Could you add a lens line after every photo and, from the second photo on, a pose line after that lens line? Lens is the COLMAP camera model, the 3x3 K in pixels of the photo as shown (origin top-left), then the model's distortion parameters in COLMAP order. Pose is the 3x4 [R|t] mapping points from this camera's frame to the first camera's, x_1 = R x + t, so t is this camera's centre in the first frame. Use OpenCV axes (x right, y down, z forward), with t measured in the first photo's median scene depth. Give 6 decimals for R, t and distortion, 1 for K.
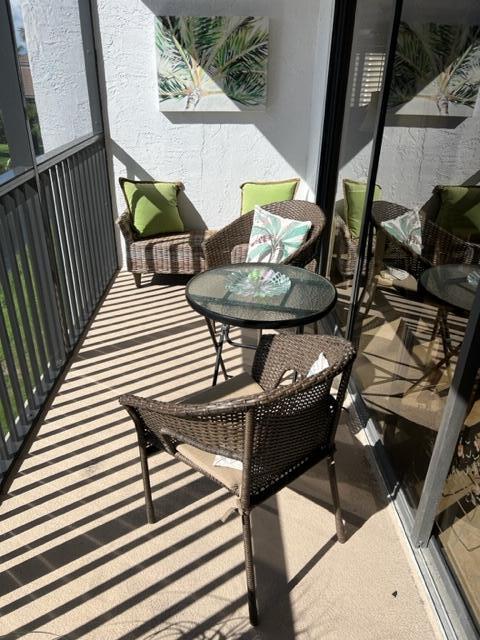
lens RADIAL K [[483.0, 0, 237.4], [0, 483.0, 320.8], [0, 0, 1]] dist [0.056769, -0.066233]
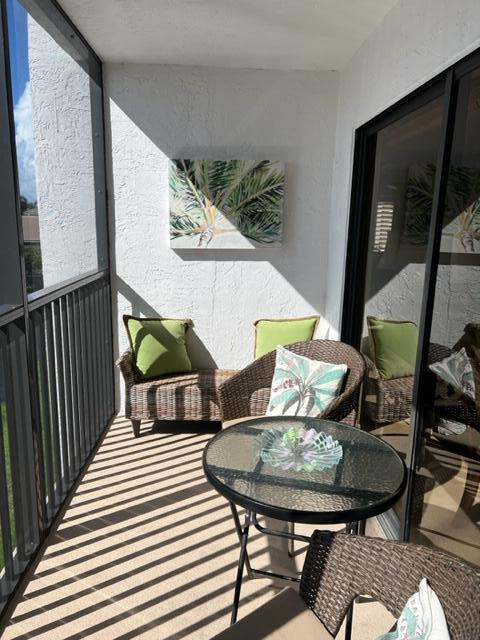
lens RADIAL K [[483.0, 0, 242.3], [0, 483.0, 324.0], [0, 0, 1]] dist [0.056769, -0.066233]
pose [[0.999899, -0.000186, 0.014201, -0.033730], [0.003885, 0.965348, -0.260936, -0.041256], [-0.013661, 0.260965, 0.965252, 0.128363]]
